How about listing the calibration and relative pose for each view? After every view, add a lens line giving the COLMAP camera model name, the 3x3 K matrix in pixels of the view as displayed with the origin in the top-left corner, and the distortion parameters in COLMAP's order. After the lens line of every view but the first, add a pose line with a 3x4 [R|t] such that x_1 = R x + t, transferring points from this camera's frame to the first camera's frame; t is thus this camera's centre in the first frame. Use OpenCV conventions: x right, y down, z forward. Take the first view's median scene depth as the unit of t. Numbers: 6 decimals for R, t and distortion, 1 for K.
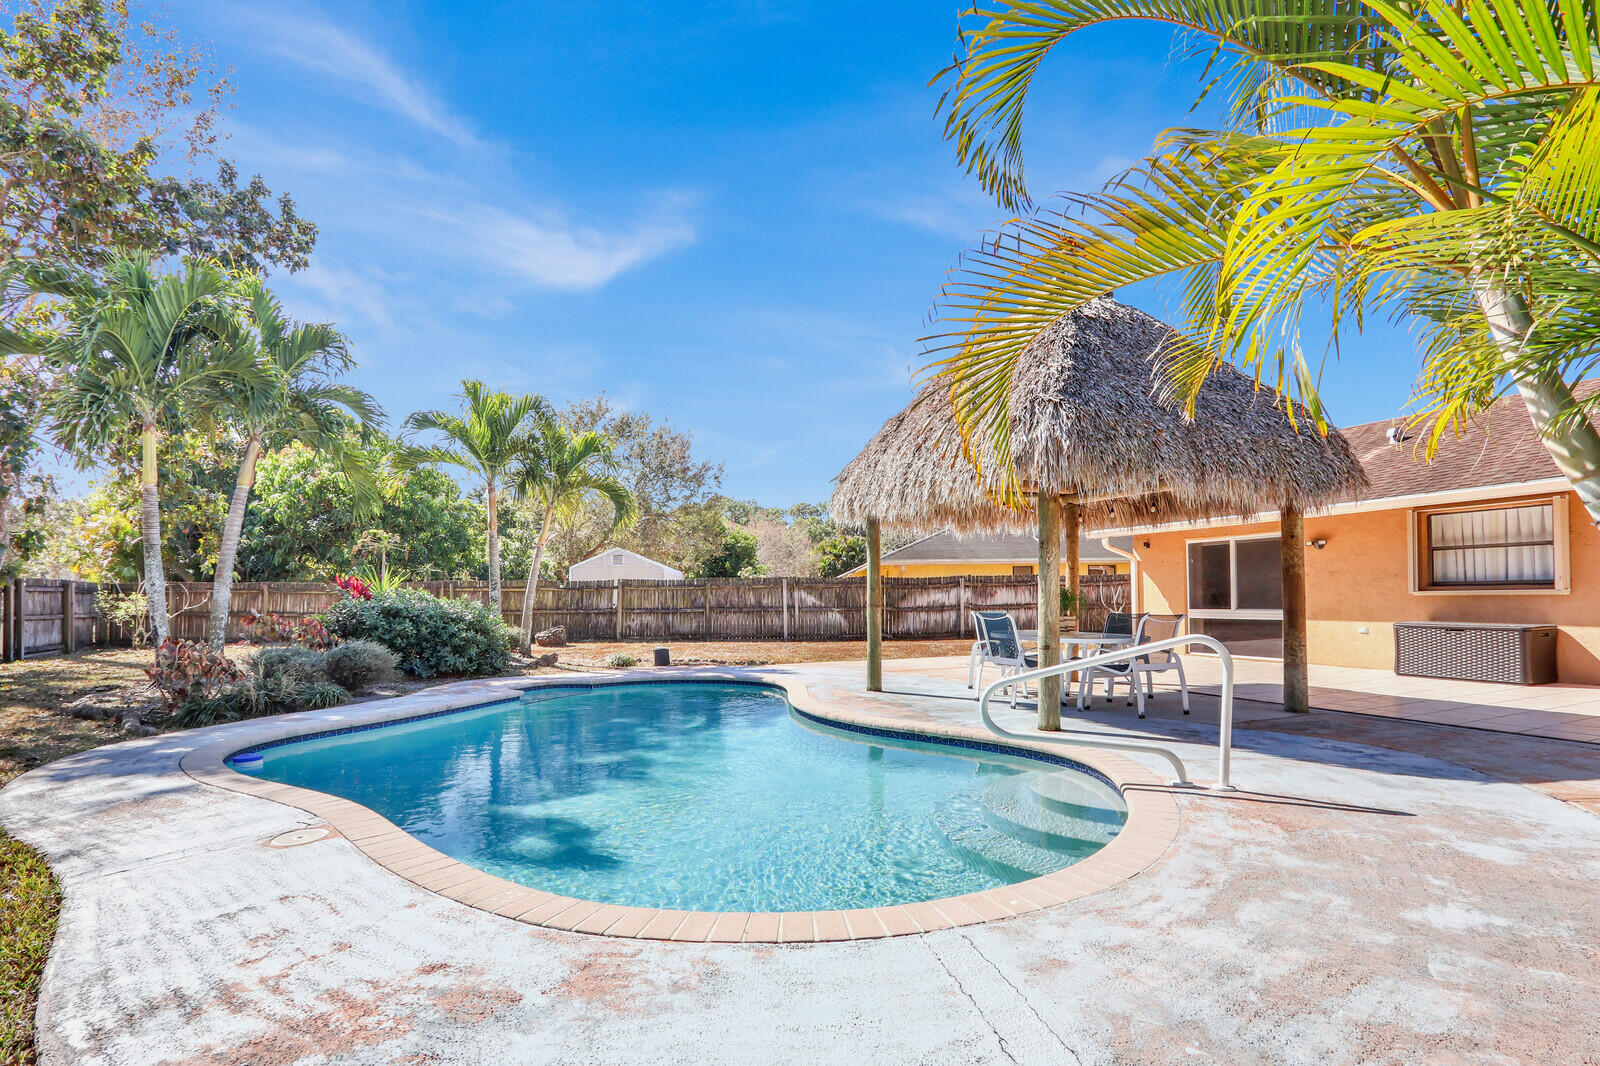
lens RADIAL K [[753.4, 0, 812.2], [0, 753.4, 589.8], [0, 0, 1]] dist [-0.021614, 0.001128]
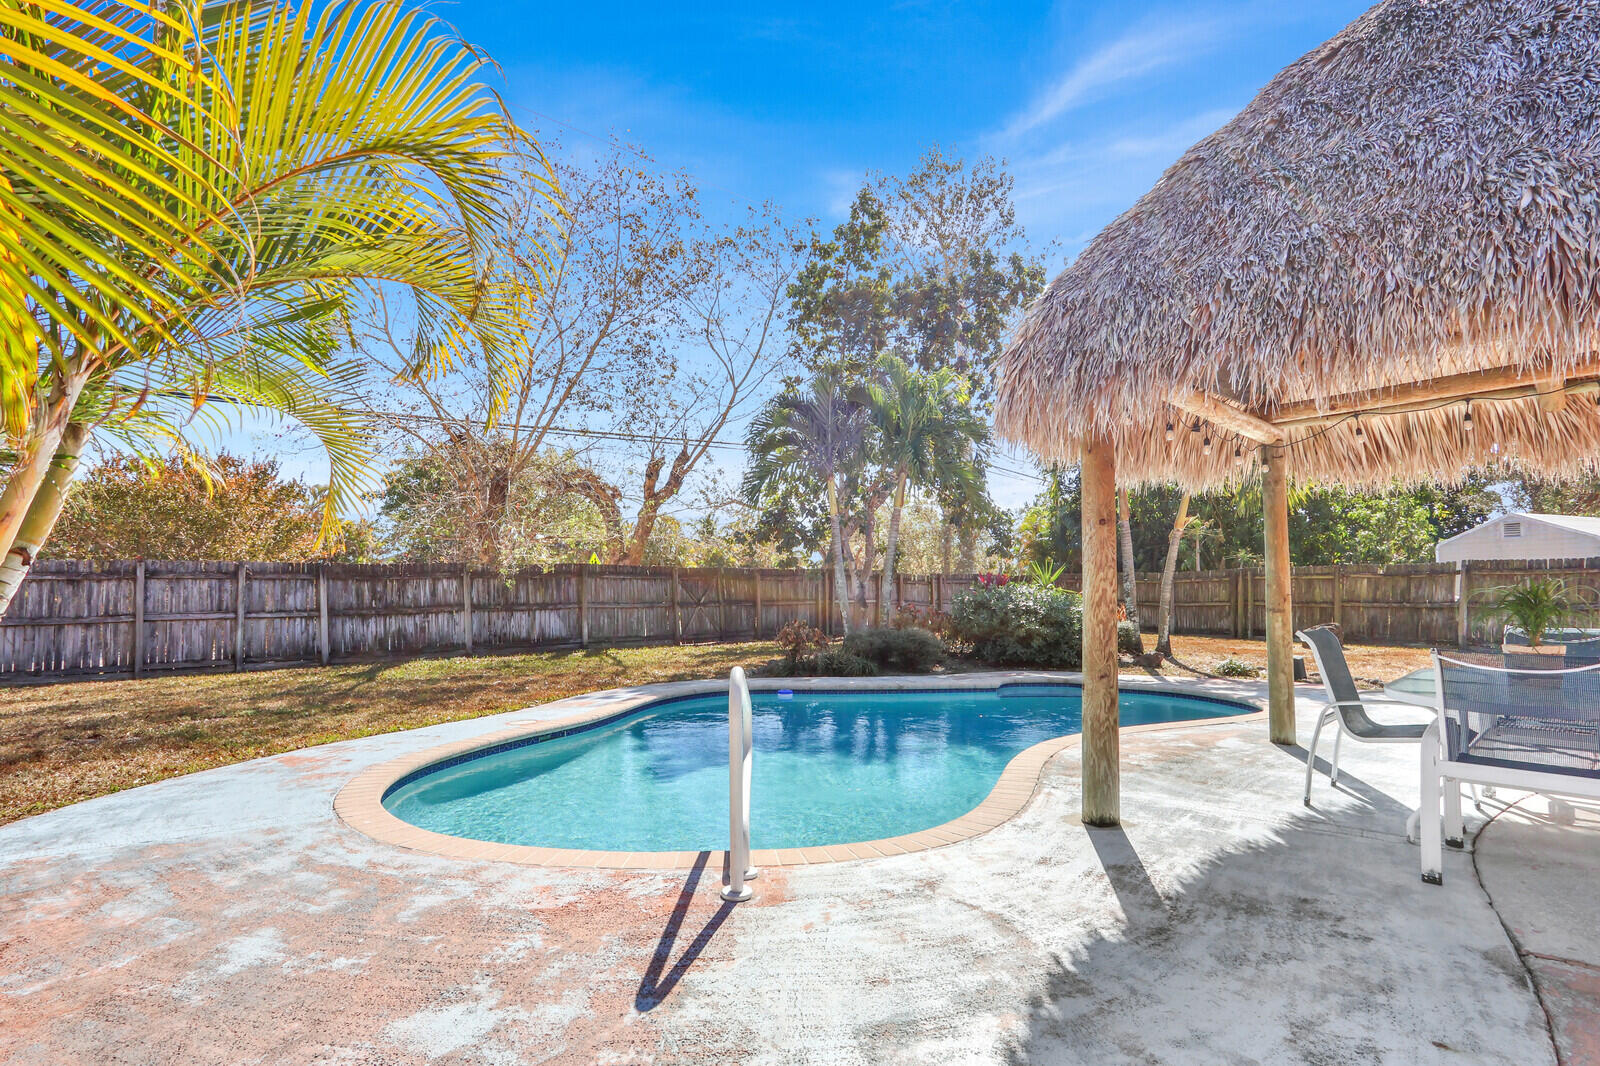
lens RADIAL K [[813.7, 0, 800.0], [0, 813.7, 533.0], [0, 0, 1]] dist [-0.009300, -0.000263]
pose [[0.322833, -0.060635, -0.944512, 0.425166], [0.015048, 0.998148, -0.058935, -0.007781], [0.946336, 0.004813, 0.323148, 0.264372]]
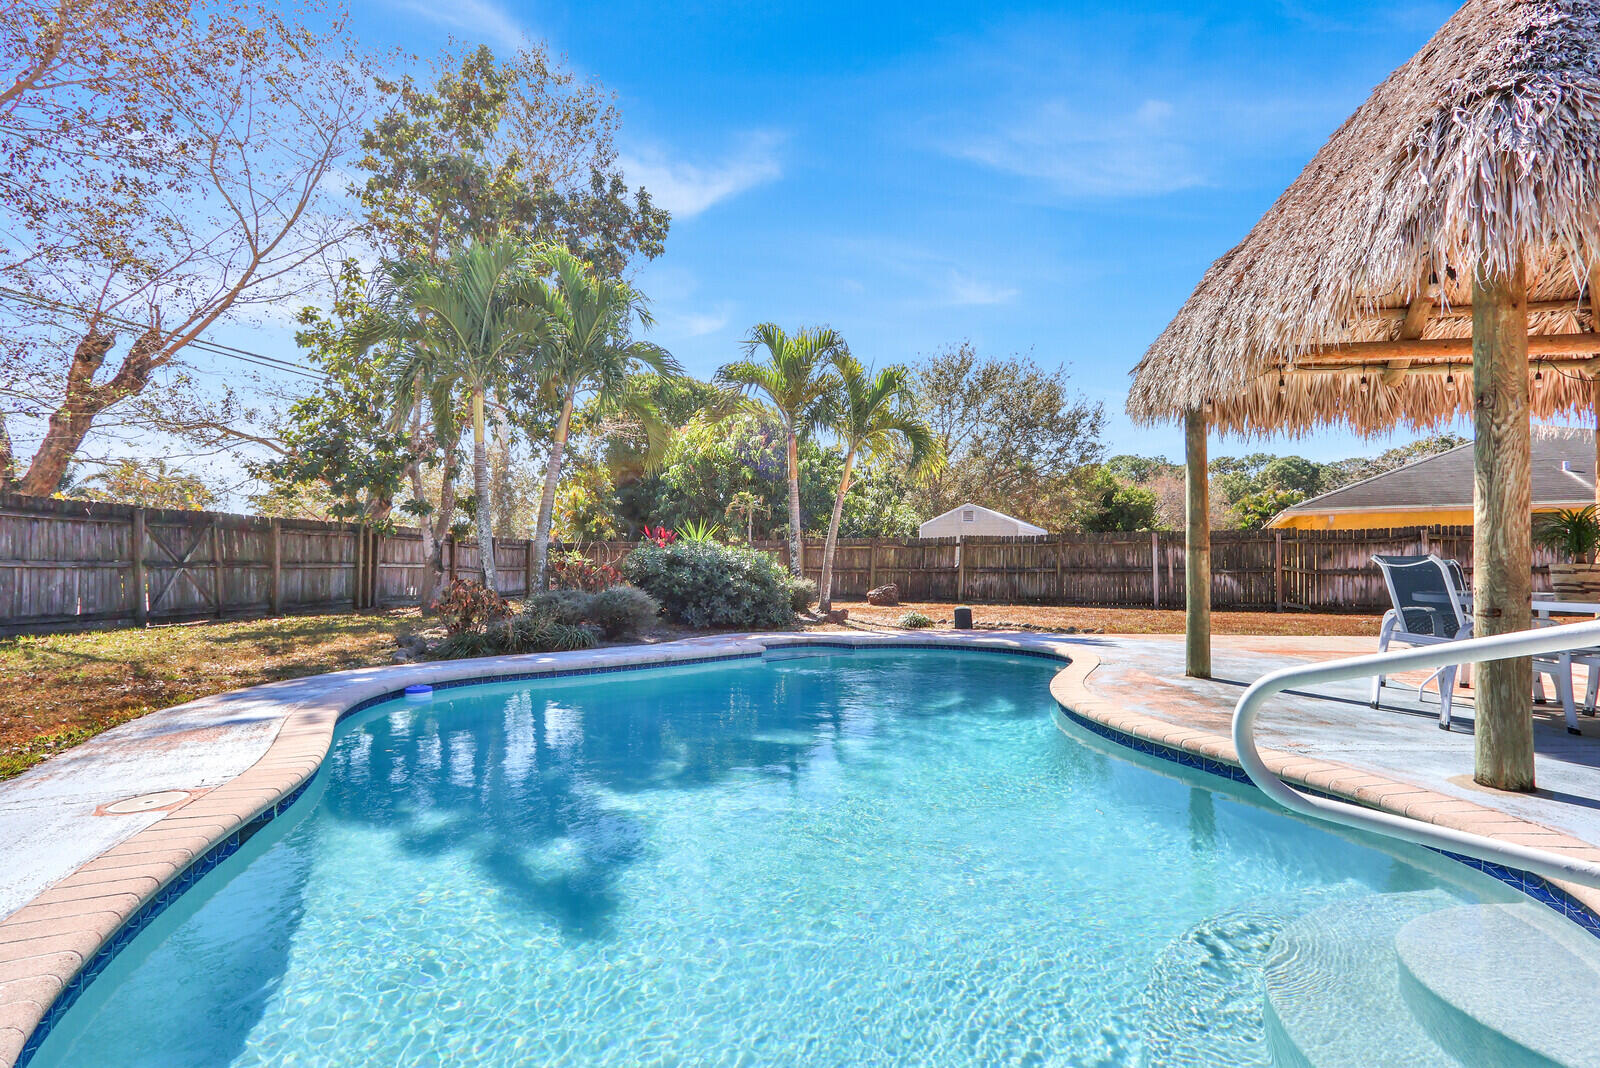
lens RADIAL K [[751.1, 0, 815.7], [0, 751.1, 552.0], [0, 0, 1]] dist [-0.033274, 0.008408]
pose [[0.865924, -0.000780, -0.500175, 0.081248], [-0.002757, 0.999976, -0.006333, 0.019481], [0.500168, 0.006862, 0.865901, 0.178718]]
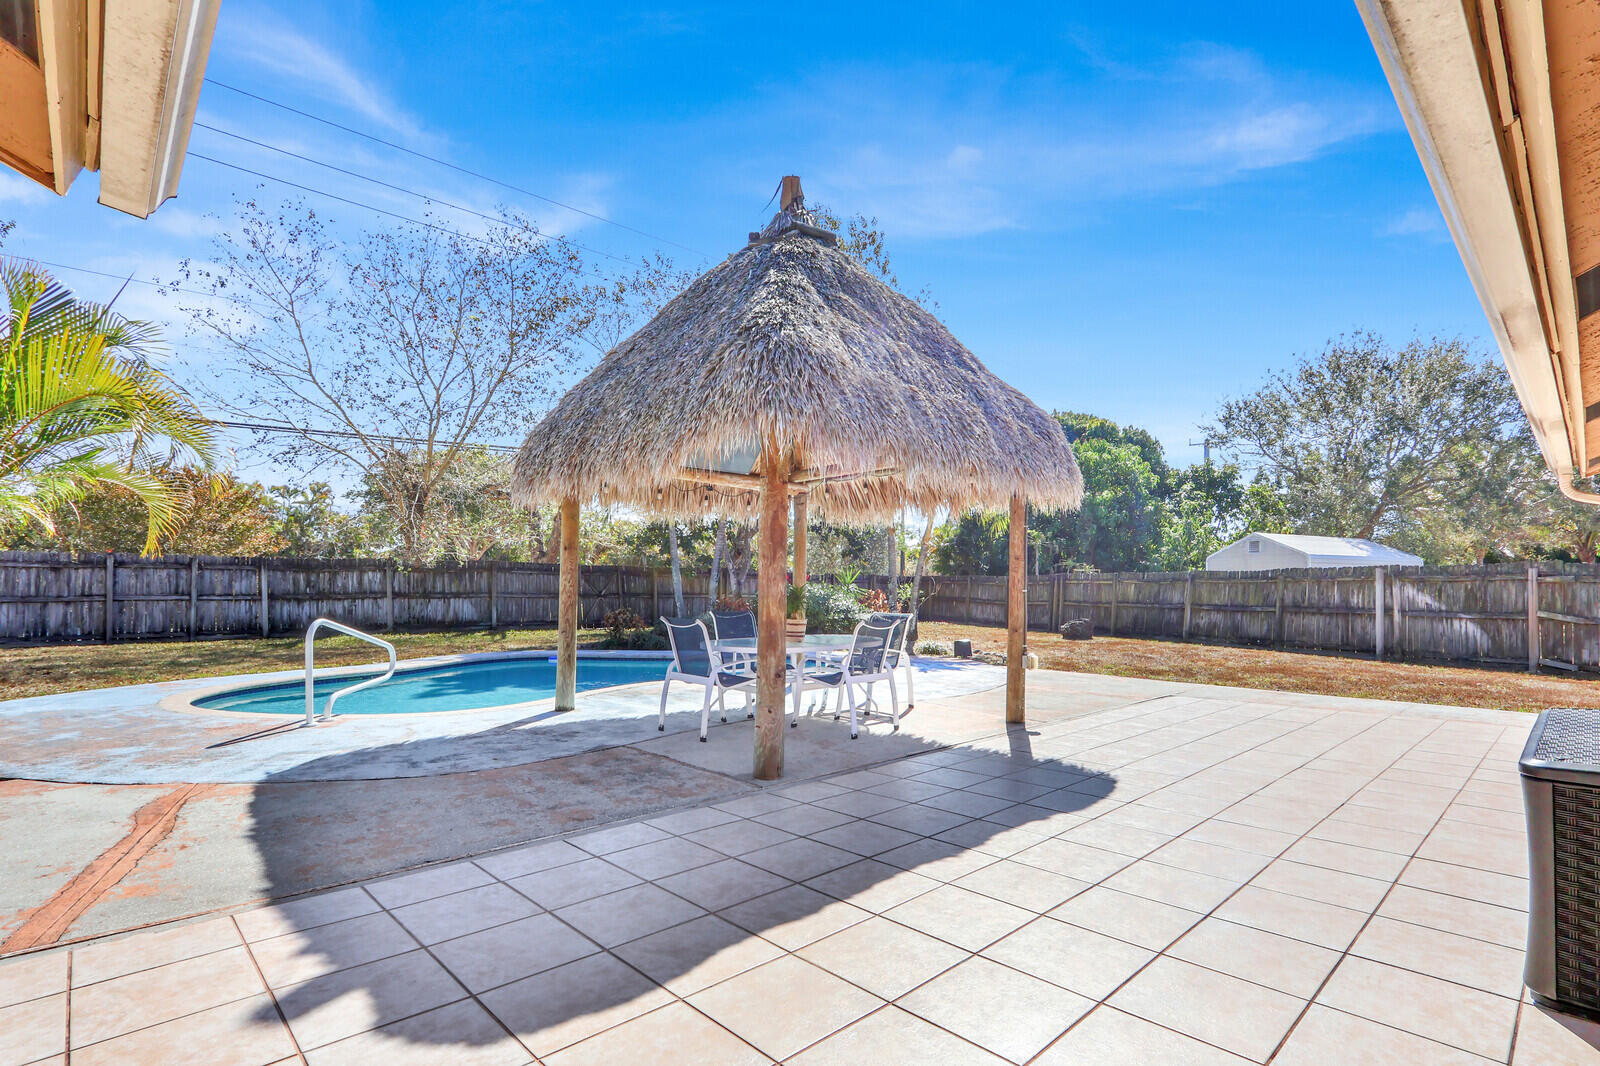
lens RADIAL K [[788.5, 0, 842.8], [0, 788.5, 566.8], [0, 0, 1]] dist [-0.012554, -0.000280]
pose [[0.346551, -0.012781, -0.937944, 0.765324], [-0.001682, 0.999897, -0.014247, -0.007950], [0.938030, 0.006515, 0.346494, 0.471458]]
